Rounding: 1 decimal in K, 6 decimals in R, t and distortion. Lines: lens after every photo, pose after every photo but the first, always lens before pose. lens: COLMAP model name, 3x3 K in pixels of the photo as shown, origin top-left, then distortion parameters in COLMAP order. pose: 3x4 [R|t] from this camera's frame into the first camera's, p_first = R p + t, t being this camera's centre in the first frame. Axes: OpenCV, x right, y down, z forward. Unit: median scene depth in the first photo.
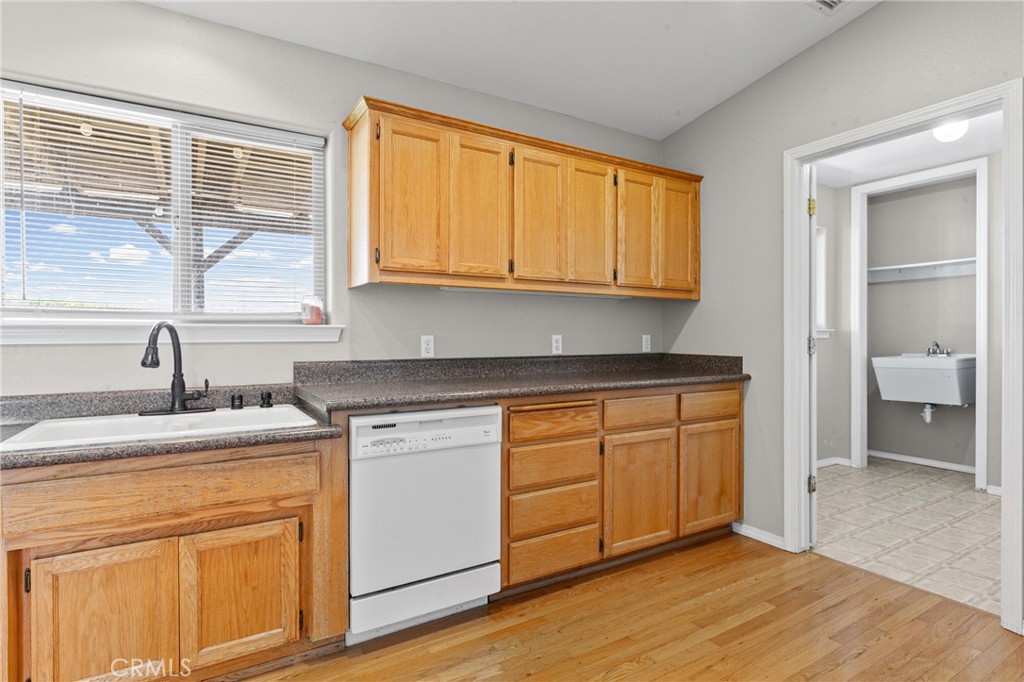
lens RADIAL K [[535.7, 0, 512.0], [0, 535.7, 341.0], [0, 0, 1]] dist [0.002698, 0.000749]
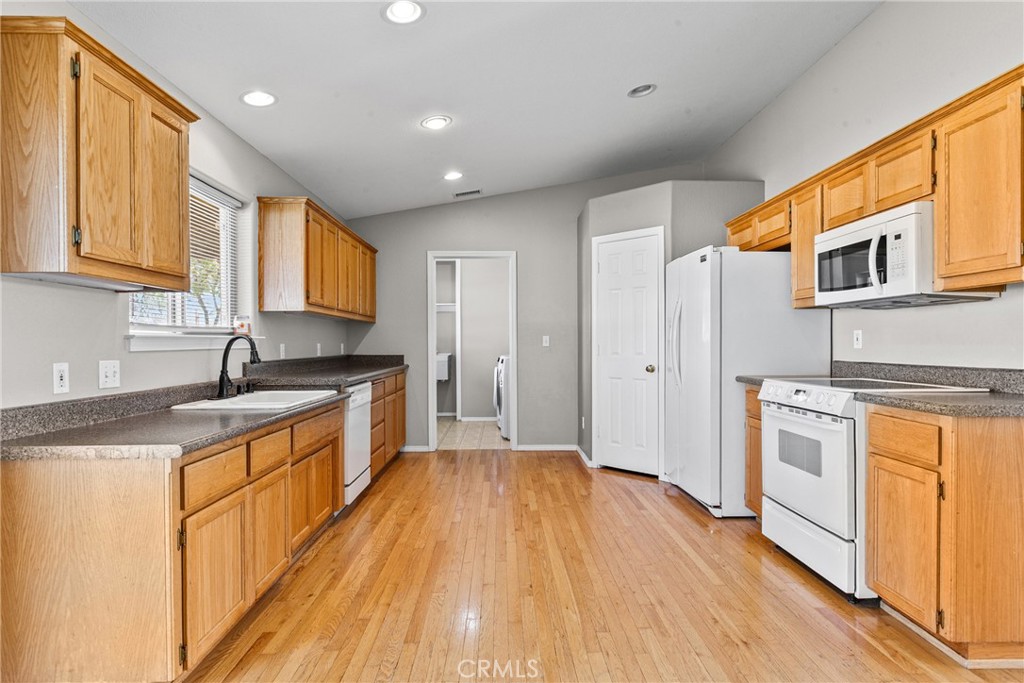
lens RADIAL K [[535.7, 0, 512.0], [0, 535.7, 341.5], [0, 0, 1]] dist [0.002698, 0.000749]
pose [[0.518220, 0.002604, 0.855243, -0.960798], [0.008710, 0.999927, -0.008322, 0.001572], [-0.855203, 0.011761, 0.518160, -0.269647]]
